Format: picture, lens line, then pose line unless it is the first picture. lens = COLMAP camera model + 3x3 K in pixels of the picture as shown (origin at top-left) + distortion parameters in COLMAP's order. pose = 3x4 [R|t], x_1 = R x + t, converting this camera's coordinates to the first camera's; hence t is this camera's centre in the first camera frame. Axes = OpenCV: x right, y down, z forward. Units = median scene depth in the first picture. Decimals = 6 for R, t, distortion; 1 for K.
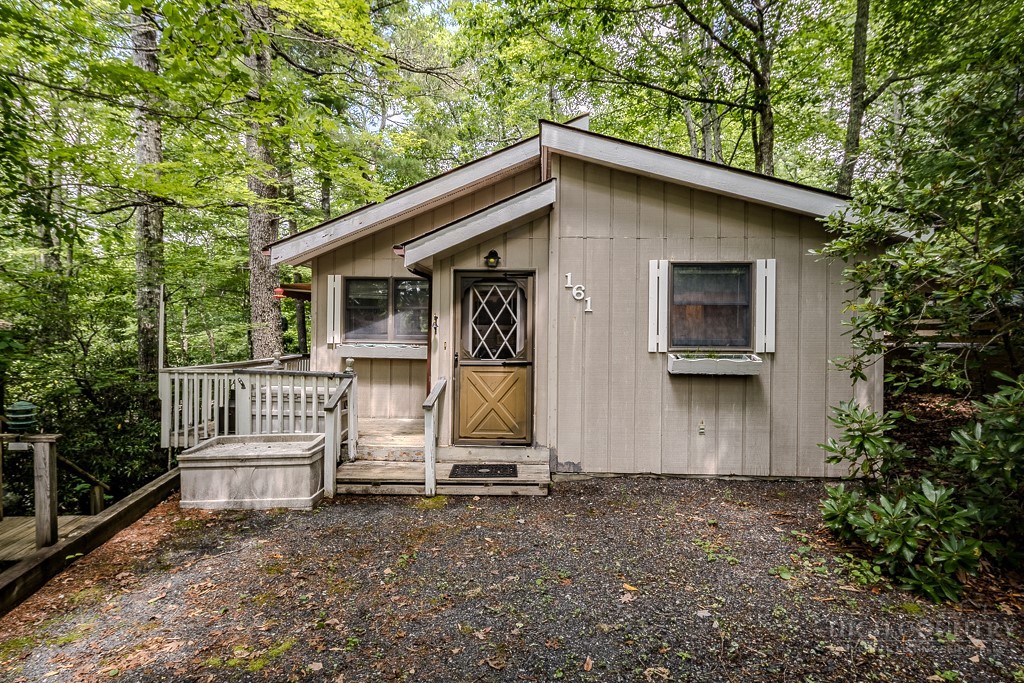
lens RADIAL K [[517.1, 0, 528.6], [0, 517.1, 334.9], [0, 0, 1]] dist [0.005593, -0.004821]
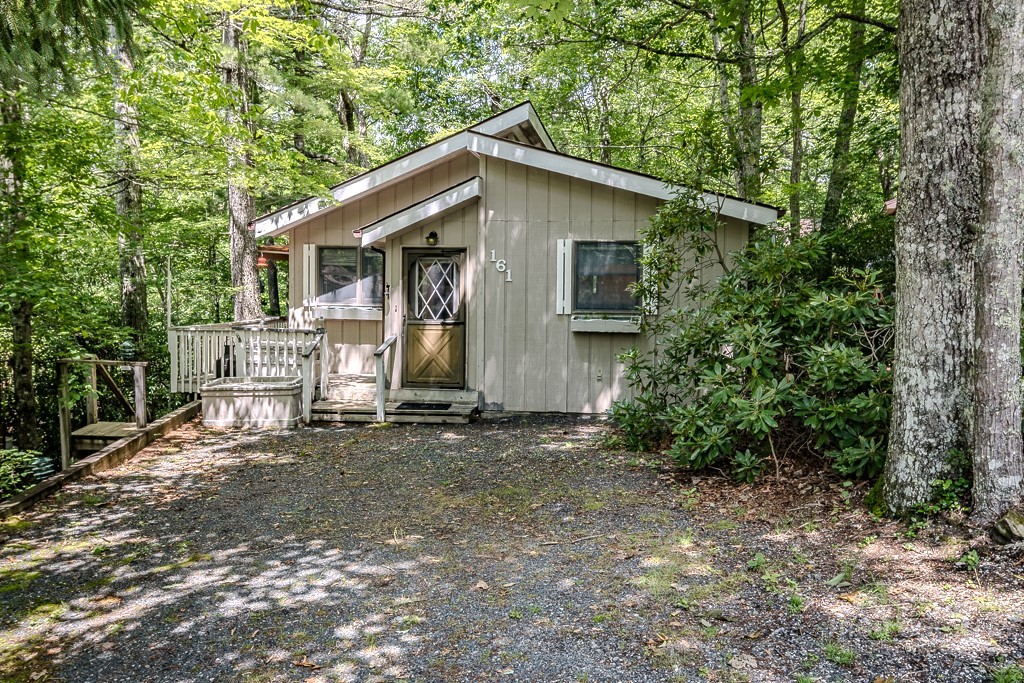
lens RADIAL K [[810.8, 0, 546.2], [0, 810.8, 325.7], [0, 0, 1]] dist [0.008003, -0.000771]
pose [[0.996682, 0.004000, -0.081291, 0.361552], [-0.000441, 0.999042, 0.043760, -0.024132], [0.081388, -0.043579, 0.995729, -0.923814]]
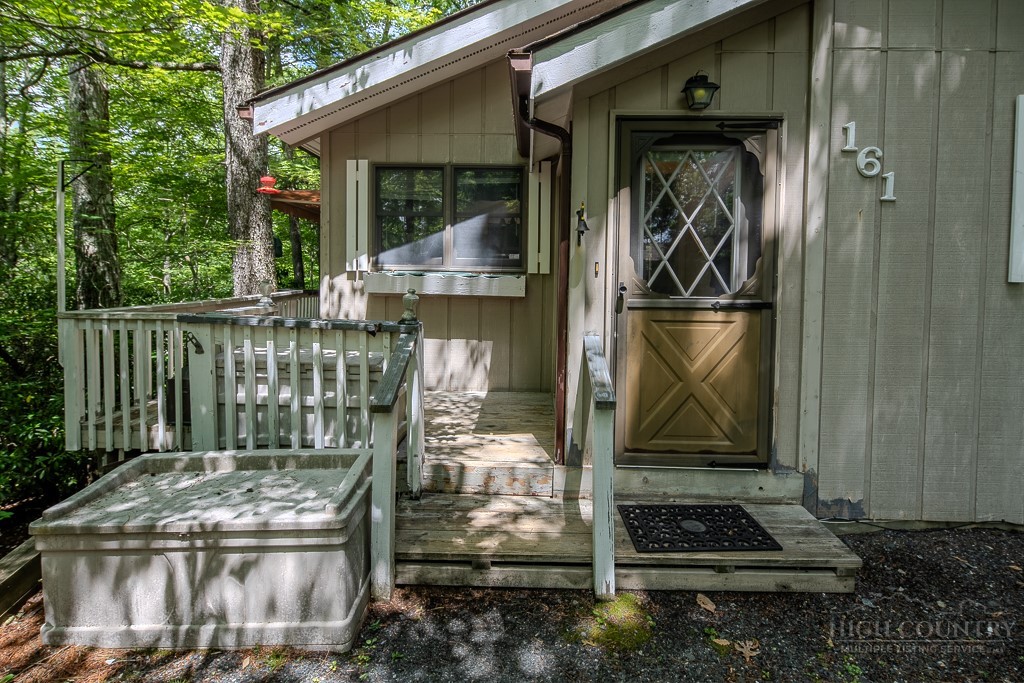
lens RADIAL K [[517.1, 0, 517.1], [0, 517.1, 292.1], [0, 0, 1]] dist [0.005593, -0.004821]
pose [[0.999970, 0.002672, -0.007305, -0.236297], [-0.002410, 0.999364, 0.035568, 0.025479], [0.007396, -0.035549, 0.999341, 0.498038]]
